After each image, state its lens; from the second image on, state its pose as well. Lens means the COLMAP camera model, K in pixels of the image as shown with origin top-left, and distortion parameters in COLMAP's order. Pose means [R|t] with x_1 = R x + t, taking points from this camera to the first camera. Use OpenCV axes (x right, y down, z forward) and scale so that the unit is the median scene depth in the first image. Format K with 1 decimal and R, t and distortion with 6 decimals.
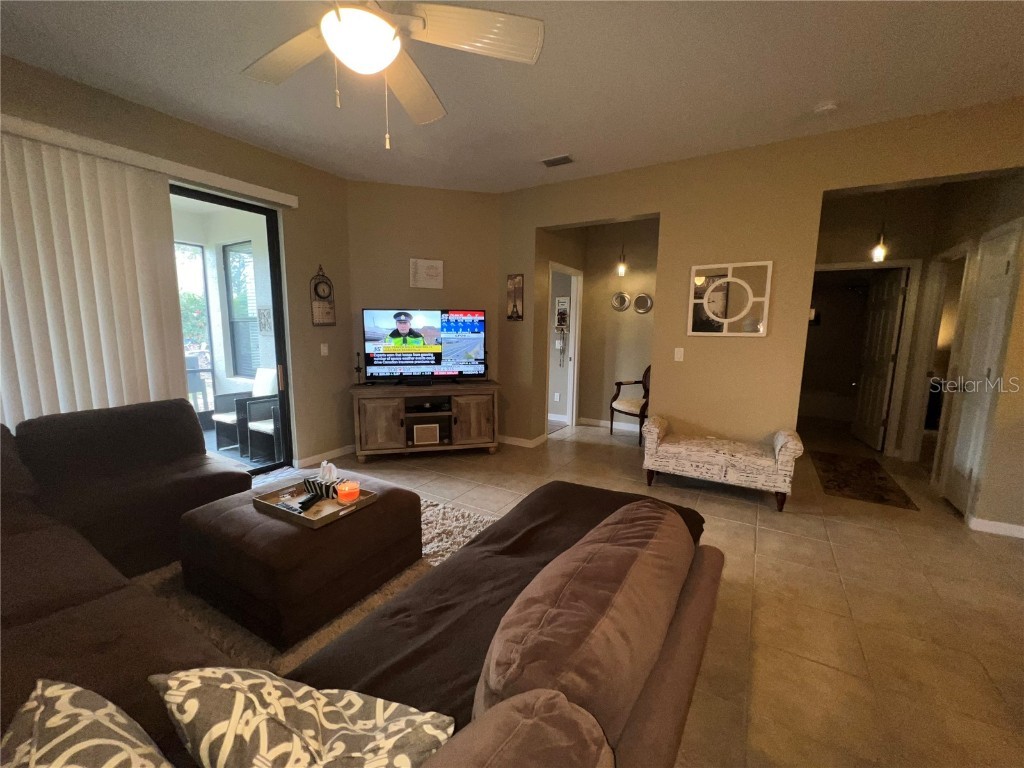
lens RADIAL K [[413.0, 0, 510.9], [0, 413.0, 385.9], [0, 0, 1]] dist [0.000710, 0.000024]
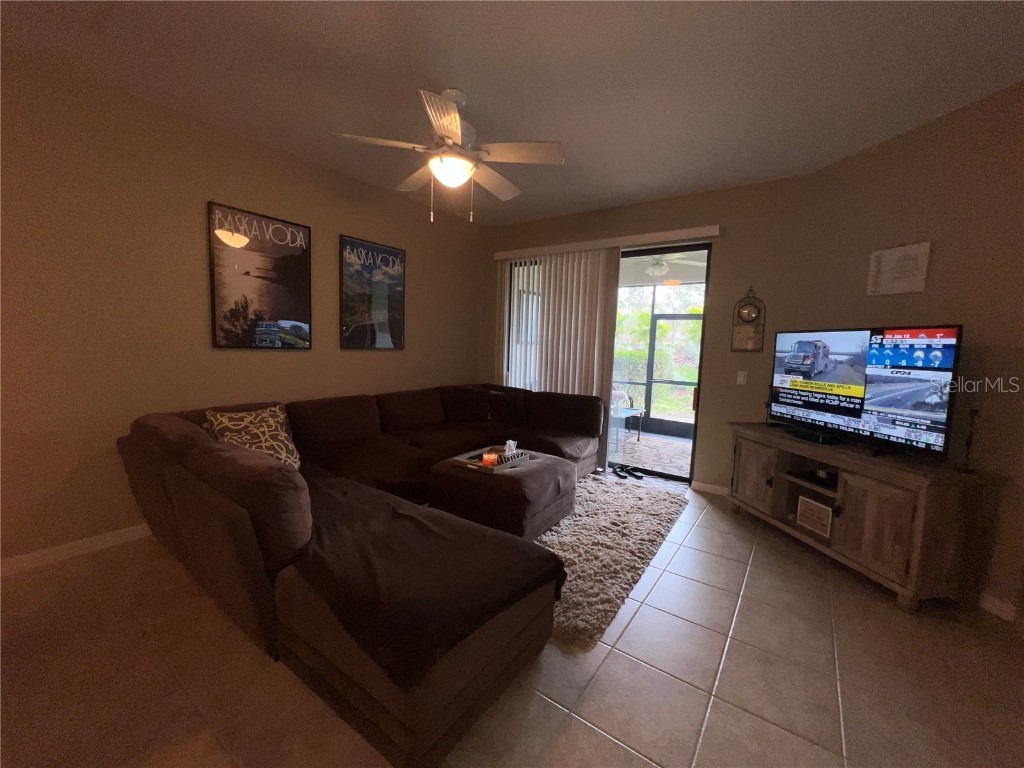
lens RADIAL K [[413.0, 0, 510.9], [0, 413.0, 385.9], [0, 0, 1]] dist [0.000710, 0.000024]
pose [[-0.068537, 0.091199, -0.993471, 0.493701], [-0.174376, 0.979389, 0.101936, -0.074282], [0.982291, 0.180224, -0.051221, 0.548049]]
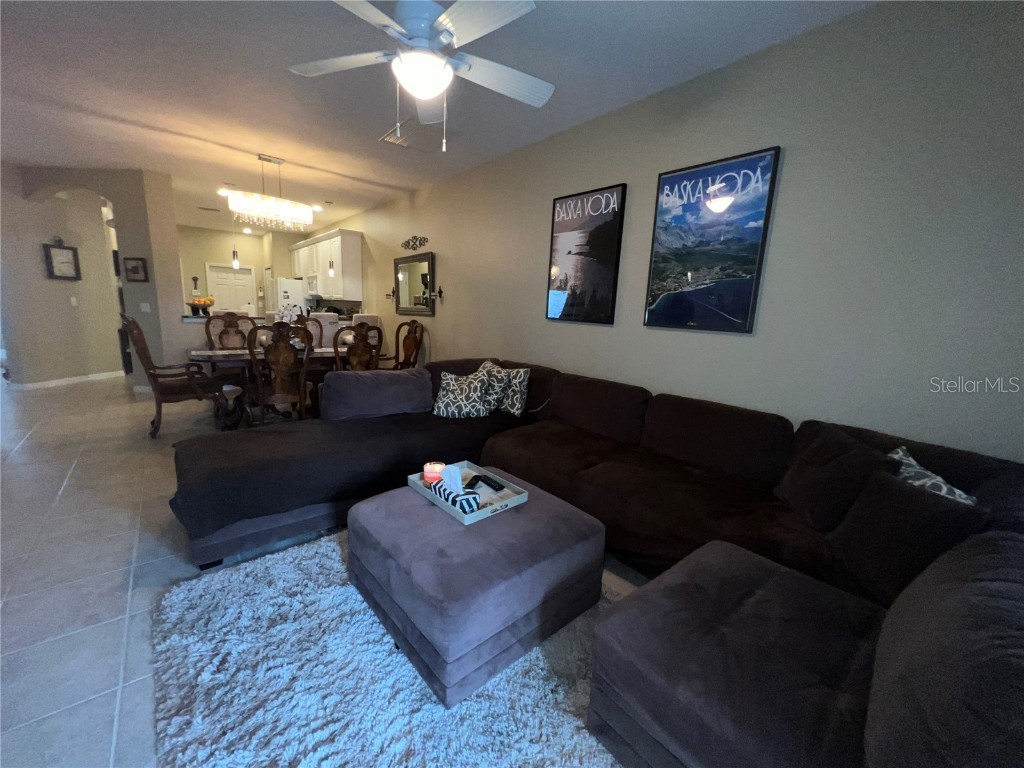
lens RADIAL K [[413.0, 0, 510.9], [0, 413.0, 385.9], [0, 0, 1]] dist [0.000710, 0.000024]
pose [[-0.950966, -0.092402, 0.295169, -0.391997], [0.012923, 0.941627, 0.336410, -0.142970], [-0.309024, 0.323729, -0.894261, 0.877369]]
